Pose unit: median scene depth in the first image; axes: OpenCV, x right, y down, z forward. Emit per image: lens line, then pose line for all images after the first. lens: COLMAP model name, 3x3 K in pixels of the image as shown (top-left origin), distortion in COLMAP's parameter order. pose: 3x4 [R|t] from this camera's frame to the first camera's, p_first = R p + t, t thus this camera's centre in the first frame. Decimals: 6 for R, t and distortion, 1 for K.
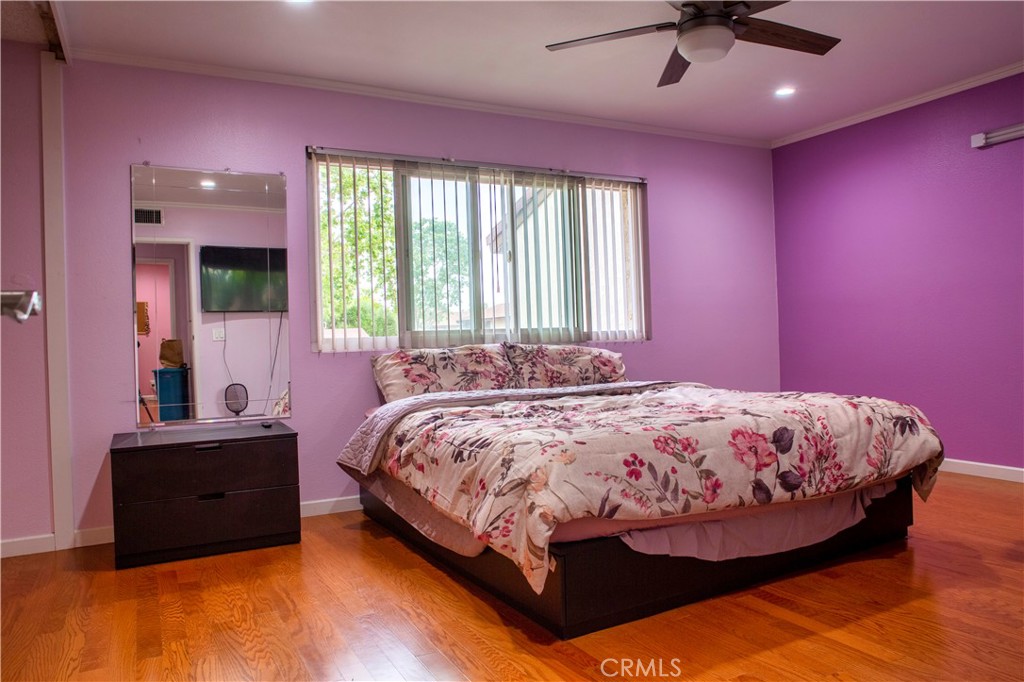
lens RADIAL K [[701.8, 0, 493.6], [0, 701.8, 352.2], [0, 0, 1]] dist [-0.087457, 0.055567]
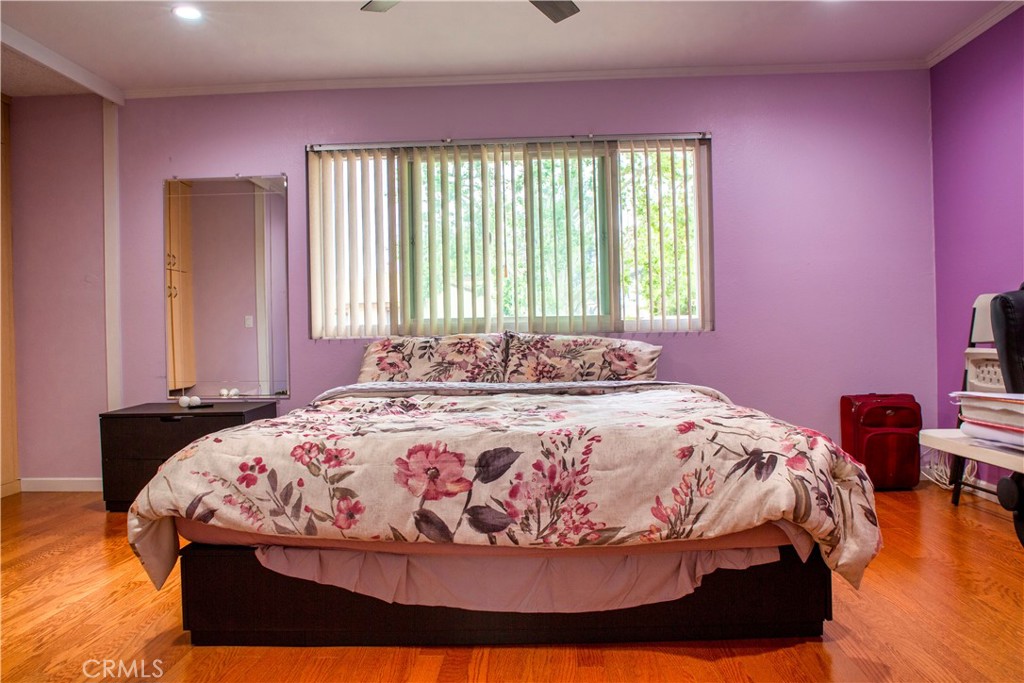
lens RADIAL K [[701.8, 0, 510.5], [0, 701.8, 344.7], [0, 0, 1]] dist [-0.087457, 0.055567]
pose [[0.870476, 0.019945, -0.491807, 0.719581], [-0.016126, 0.999798, 0.012003, -0.011773], [0.491947, -0.002517, 0.870621, 0.306344]]
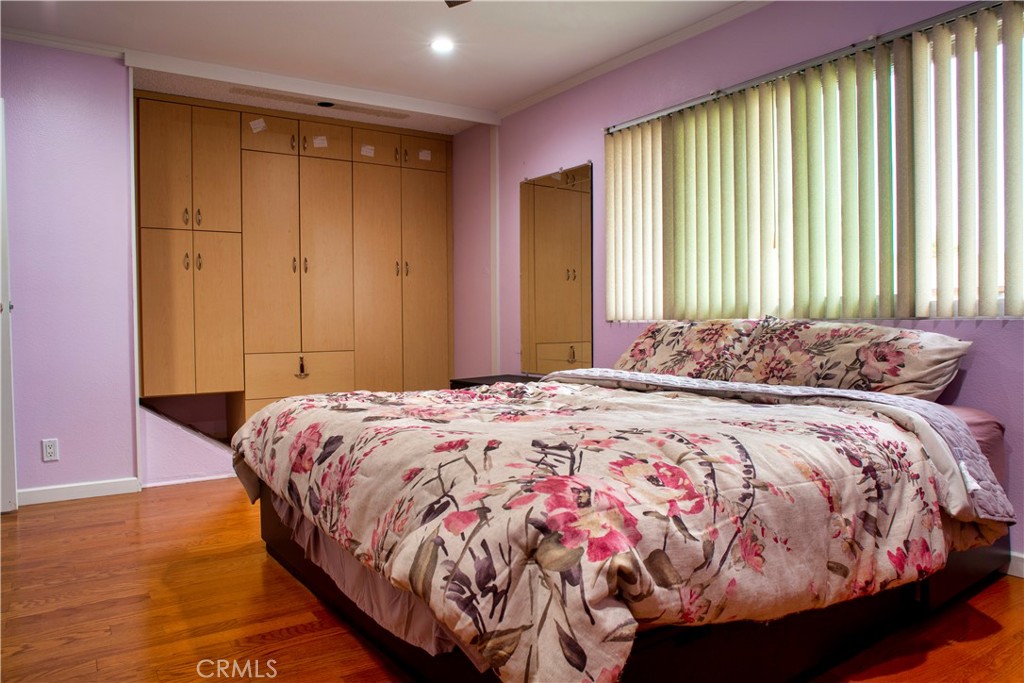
lens RADIAL K [[701.8, 0, 516.5], [0, 701.8, 340.6], [0, 0, 1]] dist [-0.087457, 0.055567]
pose [[0.127882, 0.052278, -0.990411, 1.068499], [-0.017661, 0.998571, 0.050429, -0.031782], [0.991632, 0.011043, 0.128623, 0.985440]]
